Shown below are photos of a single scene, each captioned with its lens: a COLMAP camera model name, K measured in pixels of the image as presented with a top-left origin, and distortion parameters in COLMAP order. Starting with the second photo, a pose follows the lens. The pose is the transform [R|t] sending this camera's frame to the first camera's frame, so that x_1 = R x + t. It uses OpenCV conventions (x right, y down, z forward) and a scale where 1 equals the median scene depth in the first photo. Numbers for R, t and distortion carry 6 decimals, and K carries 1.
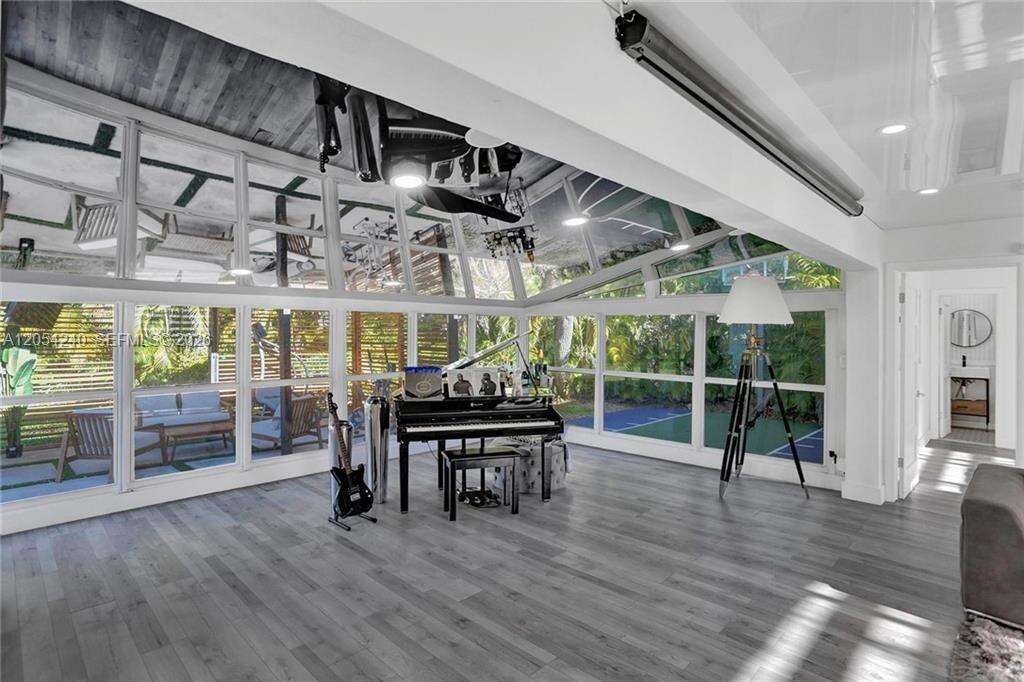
lens RADIAL K [[523.2, 0, 504.3], [0, 523.2, 327.4], [0, 0, 1]] dist [-0.061091, 0.031088]
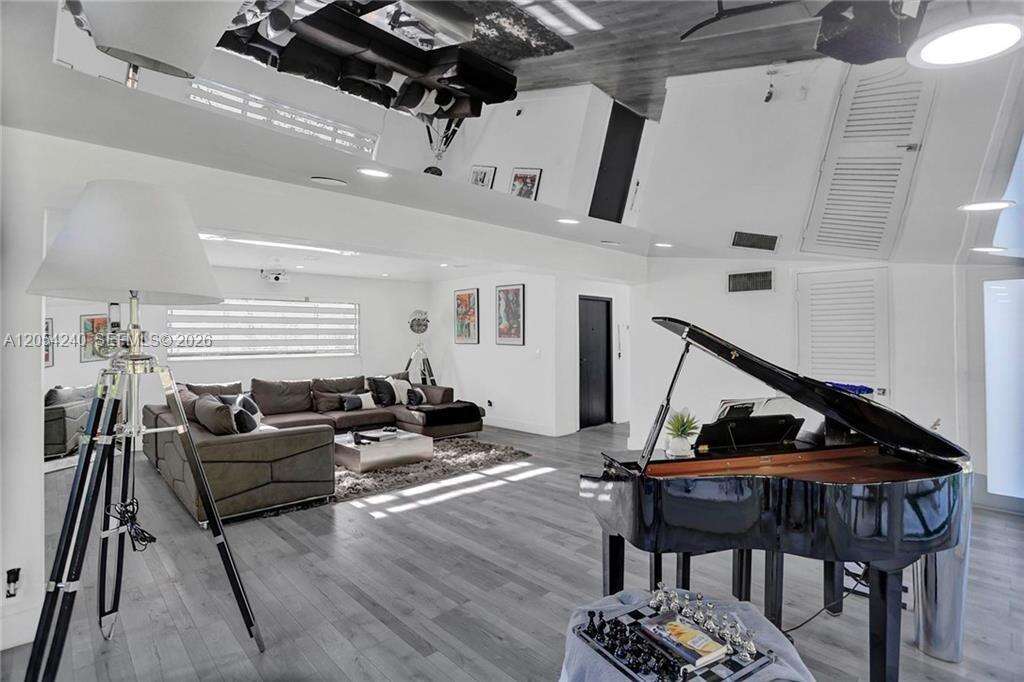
lens RADIAL K [[504.0, 0, 498.6], [0, 504.0, 338.0], [0, 0, 1]] dist [-0.057526, 0.026380]
pose [[-0.999314, -0.000948, 0.037018, 0.251863], [-0.000948, 1.000000, 0.000033, 0.033410], [-0.037018, -0.000002, -0.999315, 2.128411]]
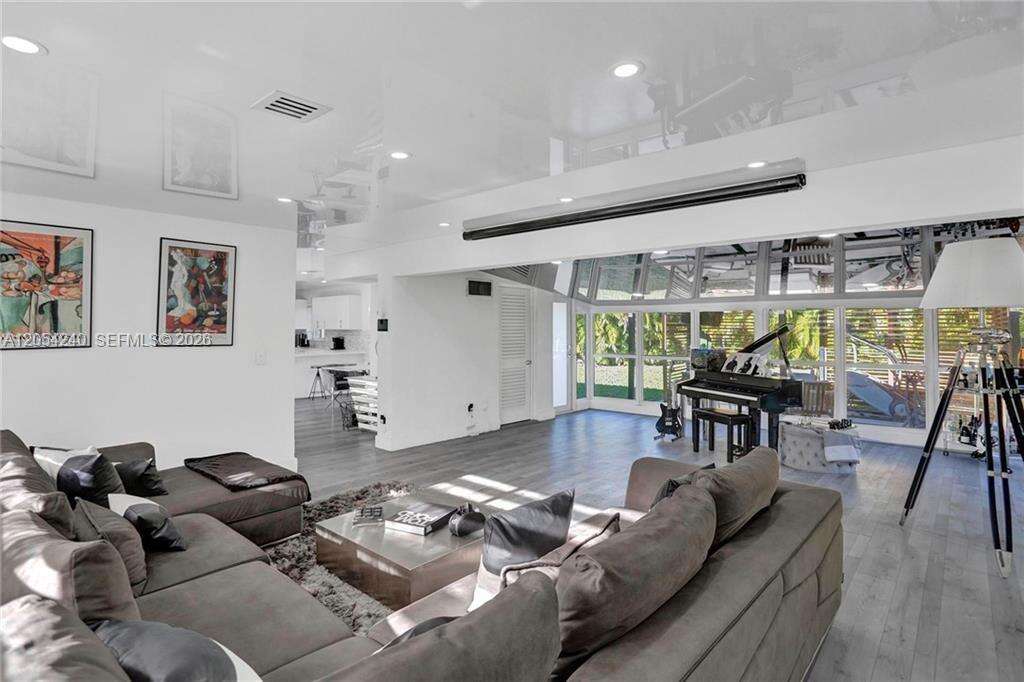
lens RADIAL K [[526.2, 0, 504.3], [0, 526.2, 313.8], [0, 0, 1]] dist [-0.058202, 0.030628]
pose [[0.050101, -0.026776, -0.998385, 1.739824], [0.005238, 0.999634, -0.026547, 0.020103], [0.998730, -0.003900, 0.050223, 0.489644]]
